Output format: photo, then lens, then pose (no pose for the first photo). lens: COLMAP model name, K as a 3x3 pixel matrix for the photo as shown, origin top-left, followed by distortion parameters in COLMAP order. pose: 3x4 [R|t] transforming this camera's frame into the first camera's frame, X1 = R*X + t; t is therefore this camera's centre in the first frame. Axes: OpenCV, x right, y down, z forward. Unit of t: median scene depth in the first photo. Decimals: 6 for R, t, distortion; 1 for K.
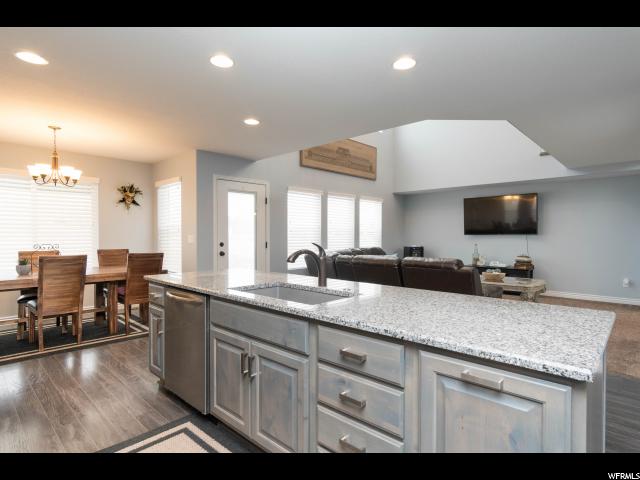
lens RADIAL K [[343.2, 0, 321.6], [0, 343.2, 242.1], [0, 0, 1]] dist [0.020017, 0.001273]
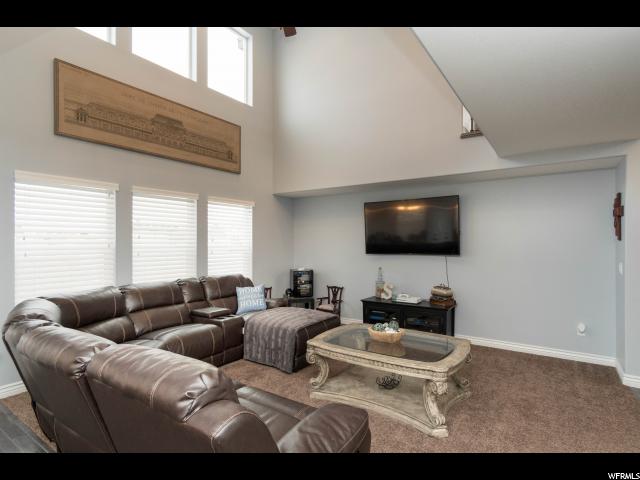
lens RADIAL K [[343.2, 0, 321.6], [0, 343.2, 242.1], [0, 0, 1]] dist [0.020017, 0.001273]
pose [[0.989191, -0.002778, 0.146604, 0.241666], [0.006628, 0.999646, -0.025779, -0.030485], [-0.146480, 0.026472, 0.988859, 0.348562]]
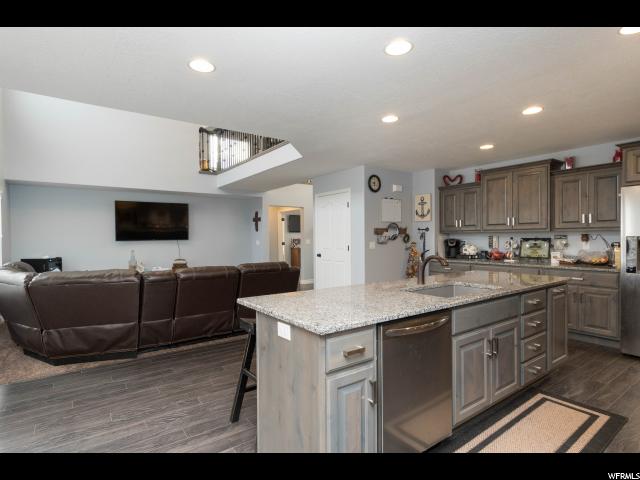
lens RADIAL K [[343.2, 0, 321.6], [0, 343.2, 242.1], [0, 0, 1]] dist [0.020017, 0.001273]
pose [[0.175535, -0.017418, 0.984319, -0.411252], [0.033925, 0.999357, 0.011635, -0.011883], [-0.983888, 0.031351, 0.176013, 0.338930]]
